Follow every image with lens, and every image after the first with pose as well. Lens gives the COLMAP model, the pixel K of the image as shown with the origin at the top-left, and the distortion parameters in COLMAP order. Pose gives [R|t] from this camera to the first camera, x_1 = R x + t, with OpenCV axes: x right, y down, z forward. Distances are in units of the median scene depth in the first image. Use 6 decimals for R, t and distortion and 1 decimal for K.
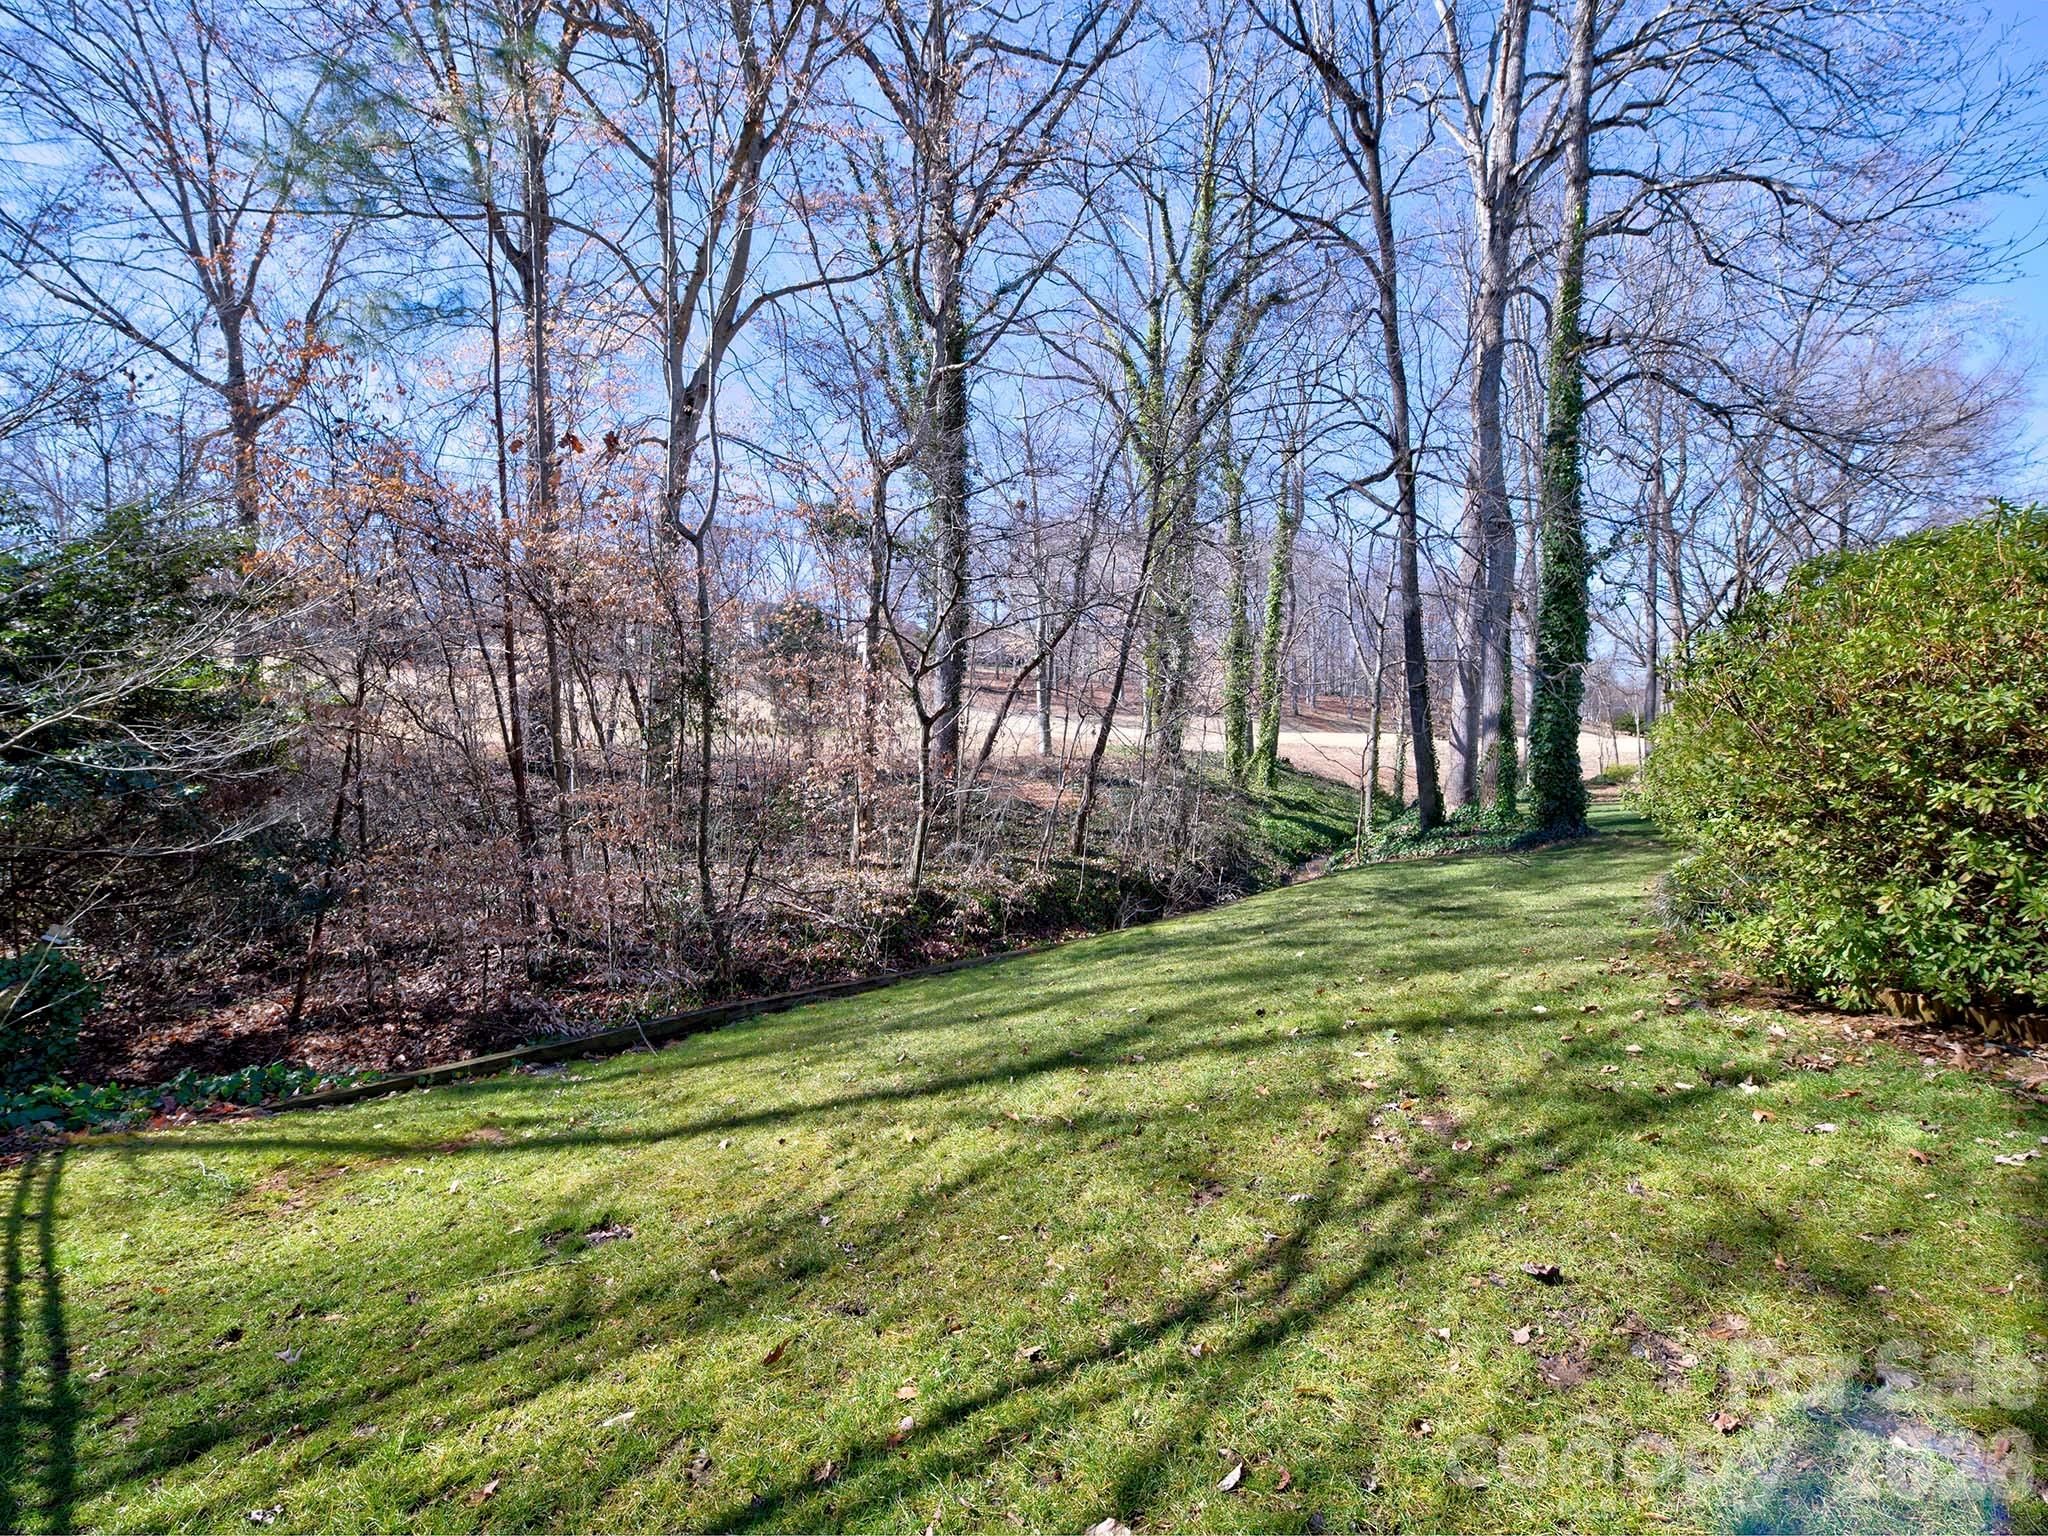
lens RADIAL K [[914.3, 0, 1022.2], [0, 914.3, 760.2], [0, 0, 1]] dist [0.011968, -0.004880]
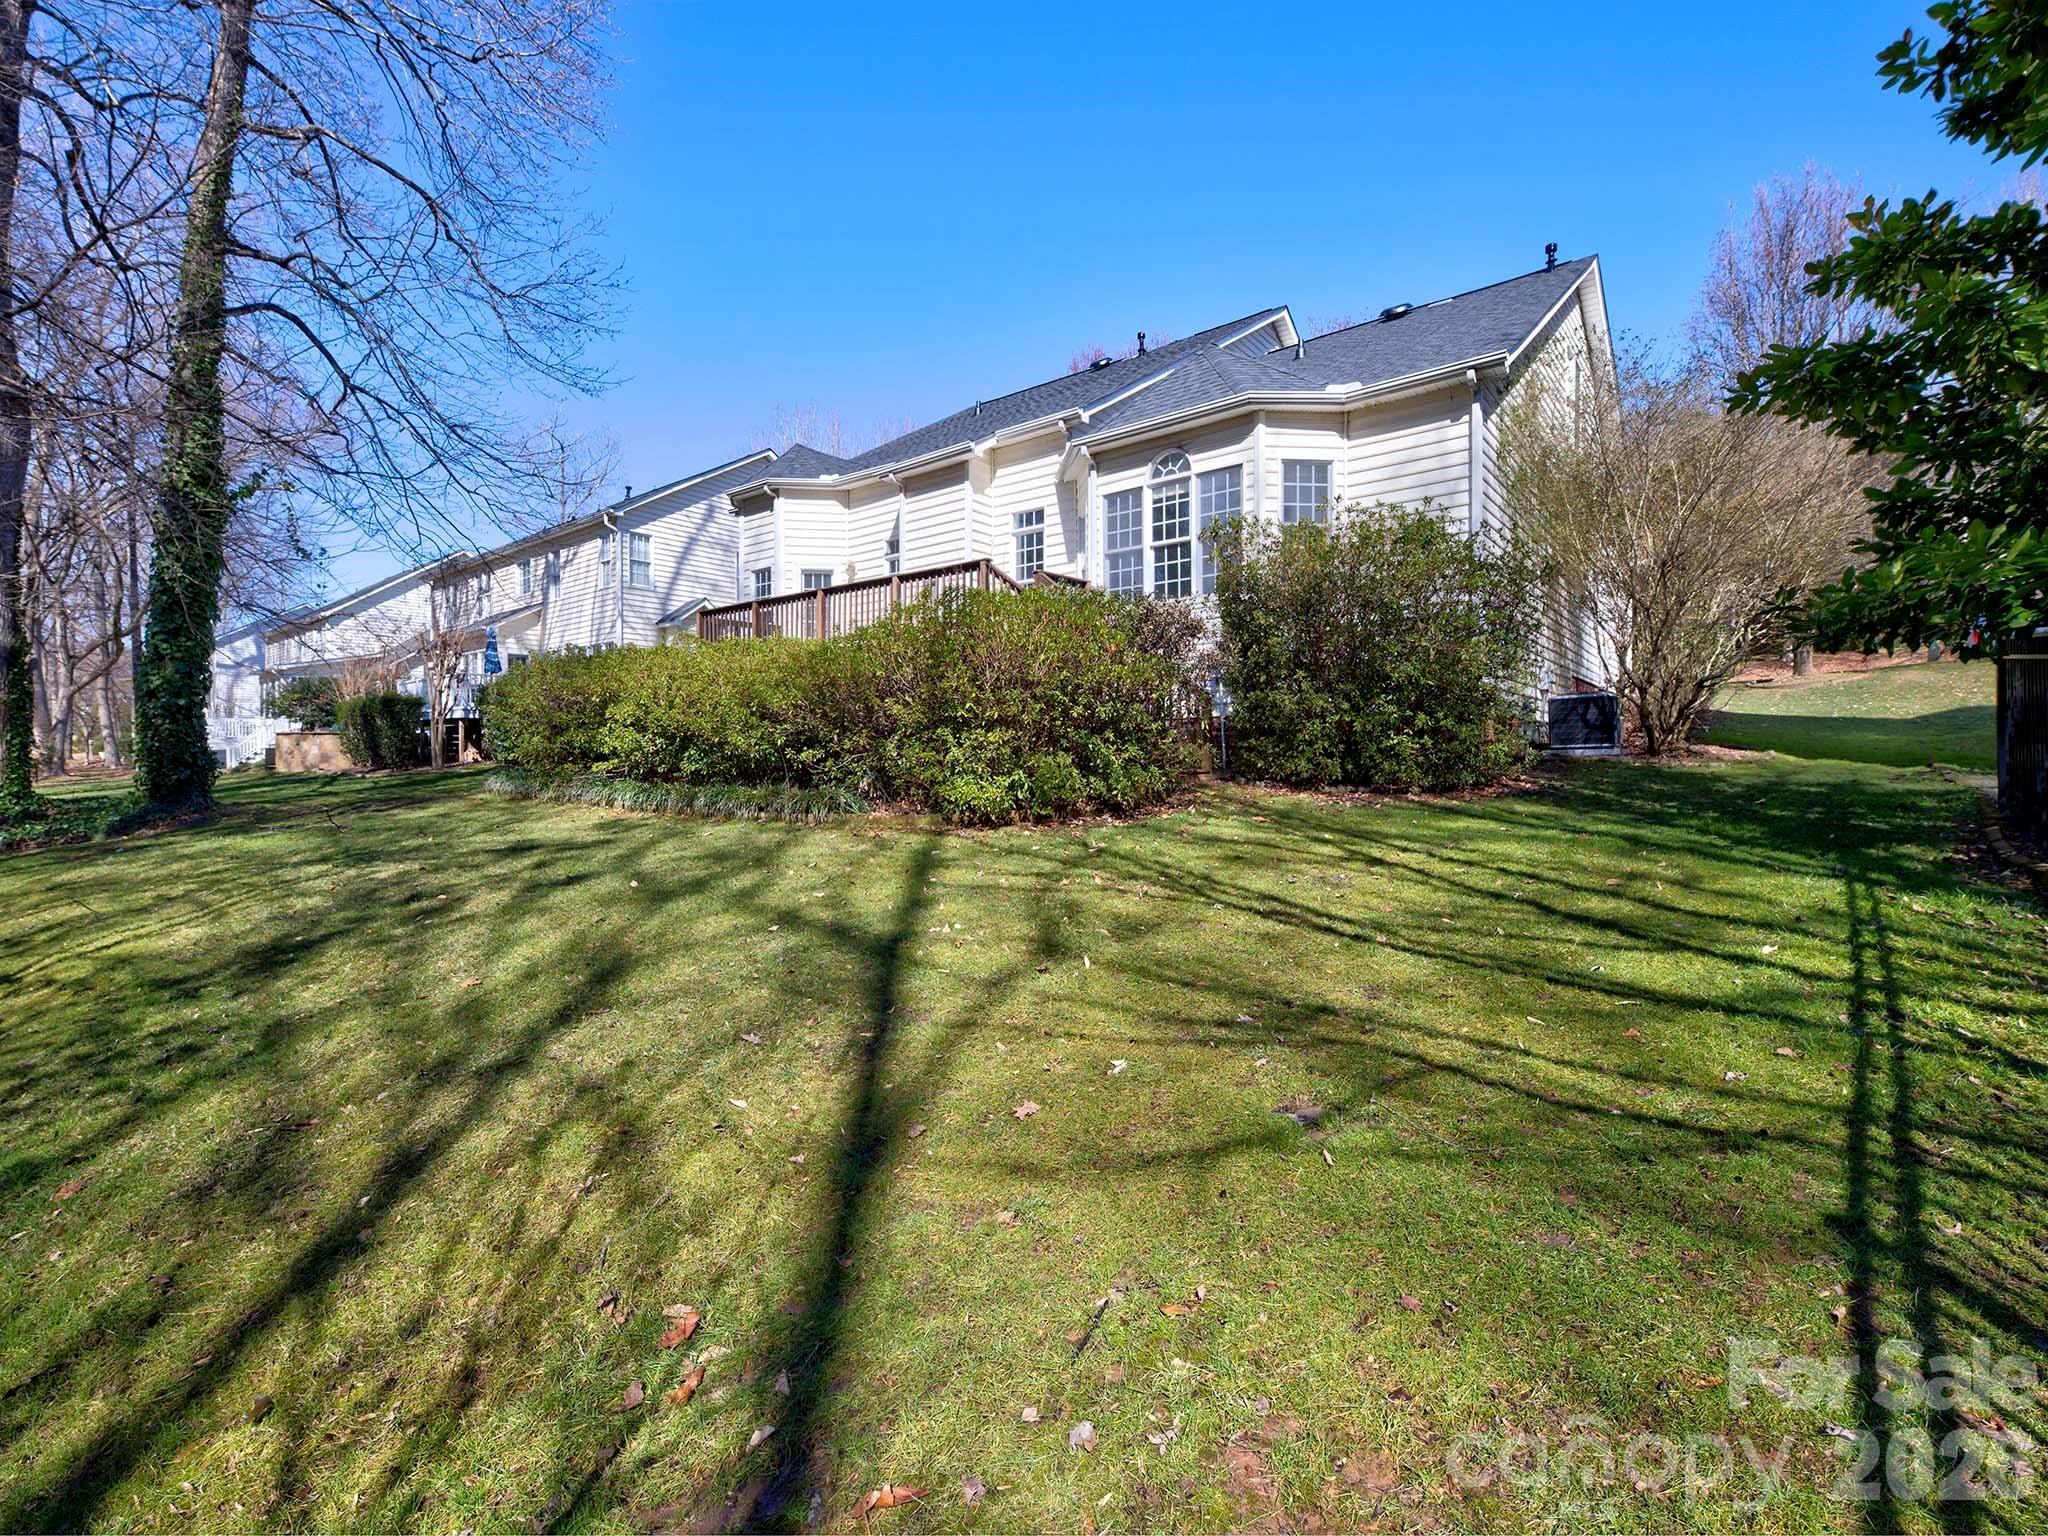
lens RADIAL K [[914.3, 0, 1022.2], [0, 914.3, 760.2], [0, 0, 1]] dist [0.011968, -0.004880]
pose [[-0.044034, 0.010807, 0.998972, -0.286272], [0.006415, 0.999924, -0.010534, 0.049699], [-0.999009, 0.005945, -0.044099, 0.299899]]
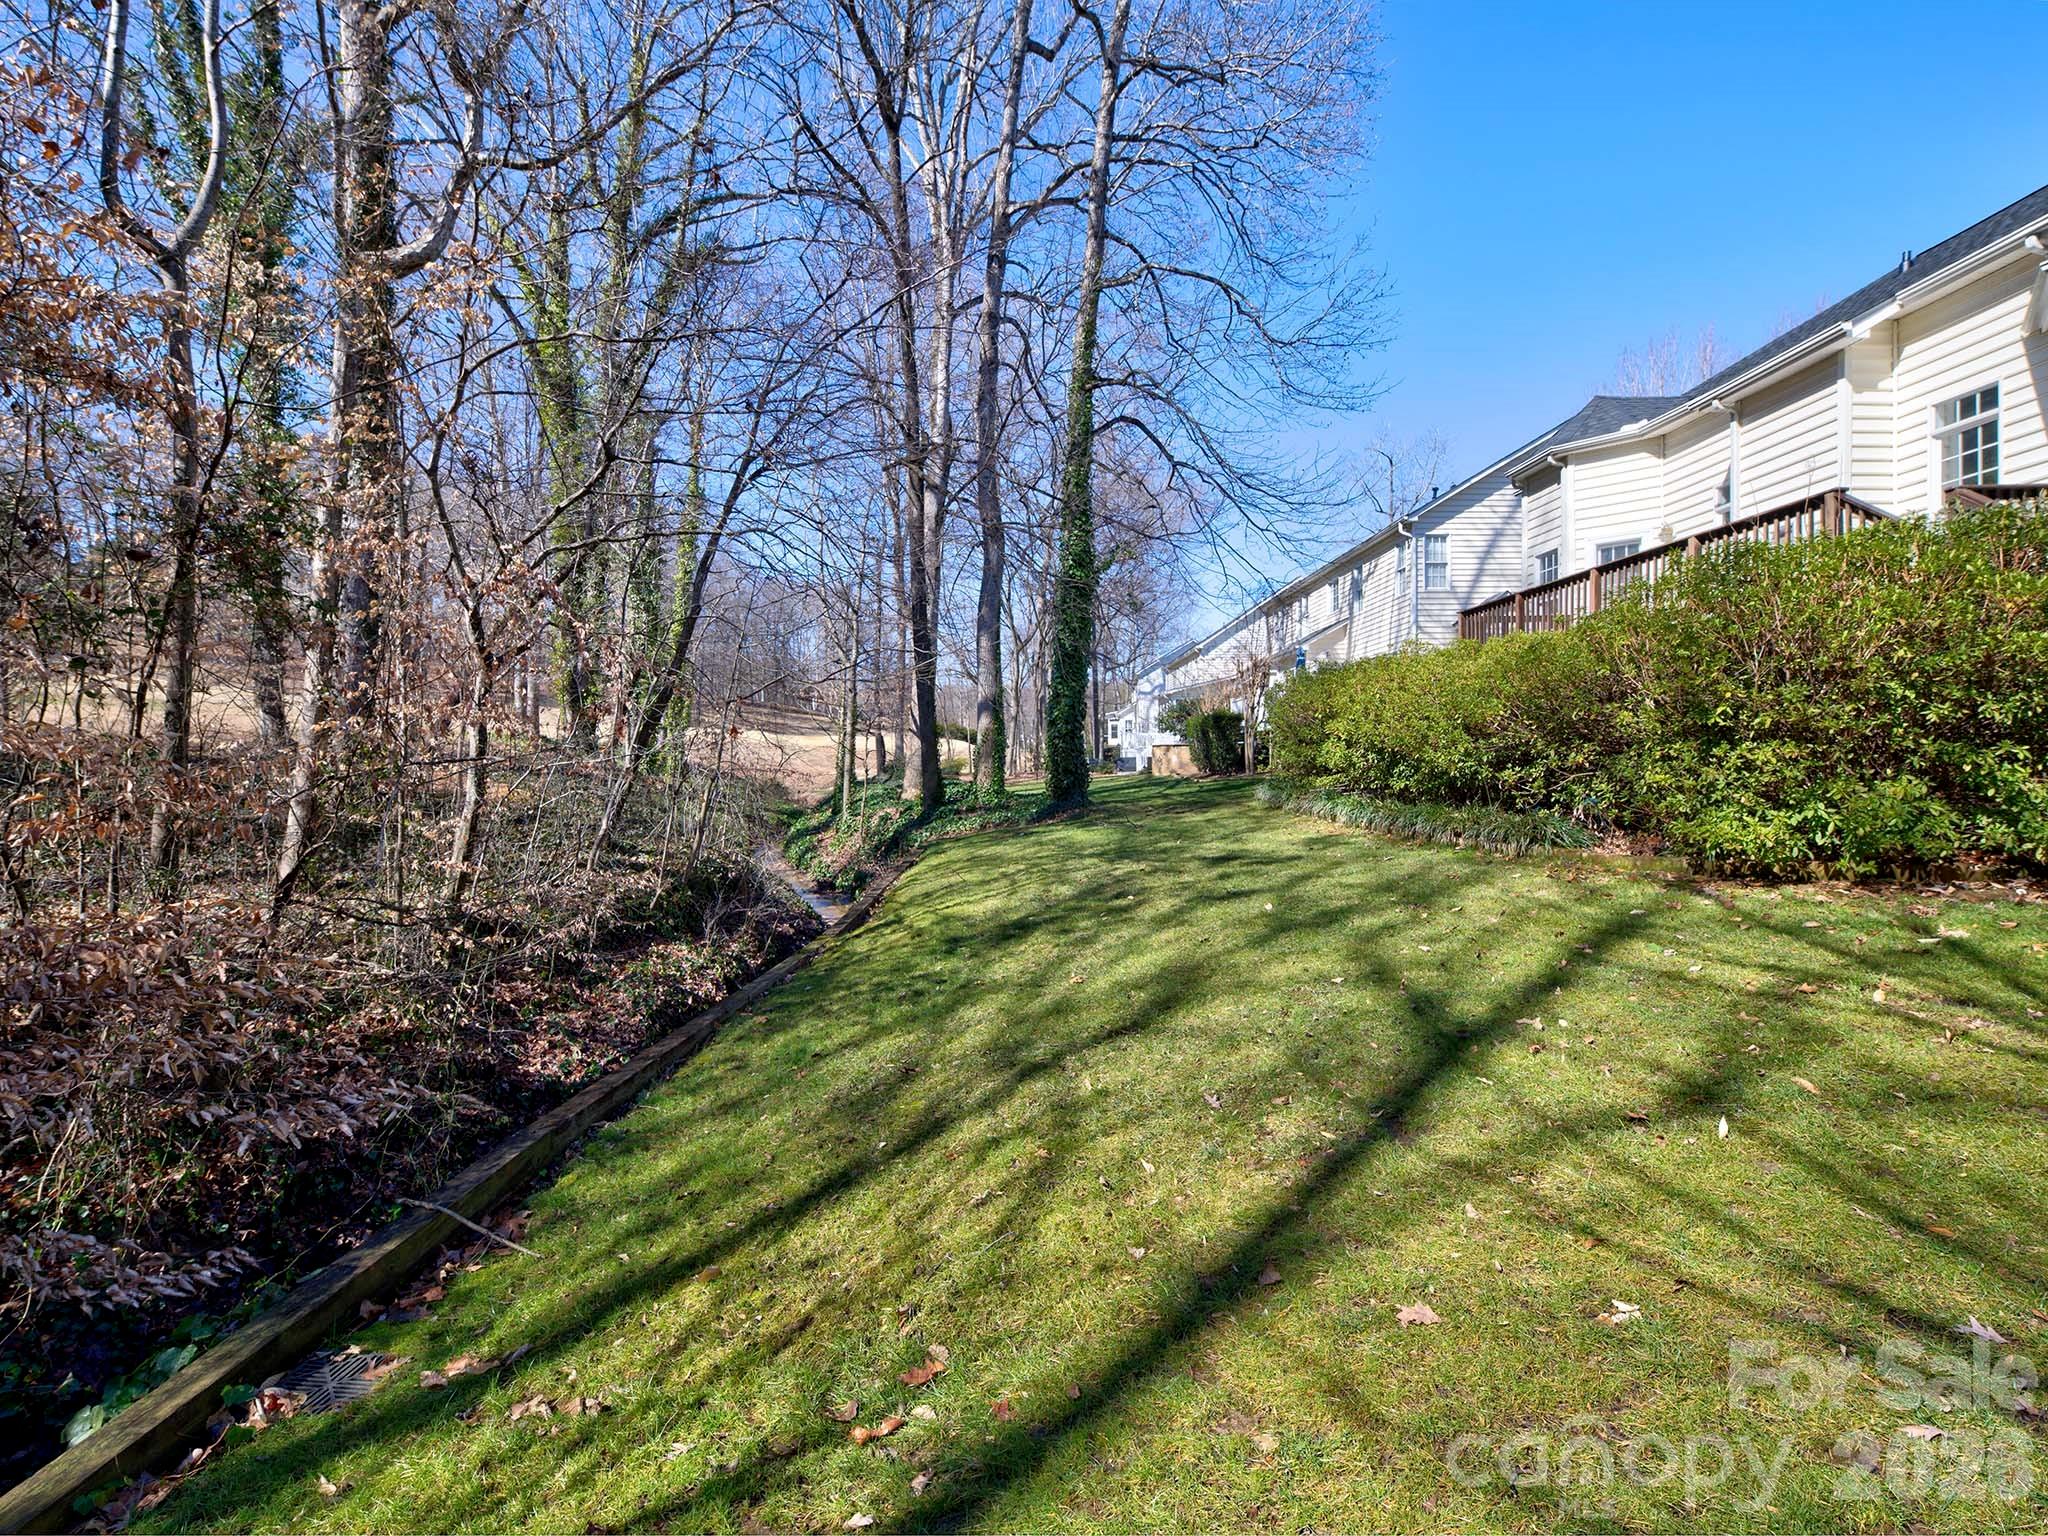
lens RADIAL K [[914.3, 0, 1022.2], [0, 914.3, 760.2], [0, 0, 1]] dist [0.011968, -0.004880]
pose [[0.733404, 0.011735, 0.679691, -0.233232], [-0.003114, 0.999898, -0.013904, 0.039896], [-0.679785, 0.008081, 0.733366, 0.230783]]
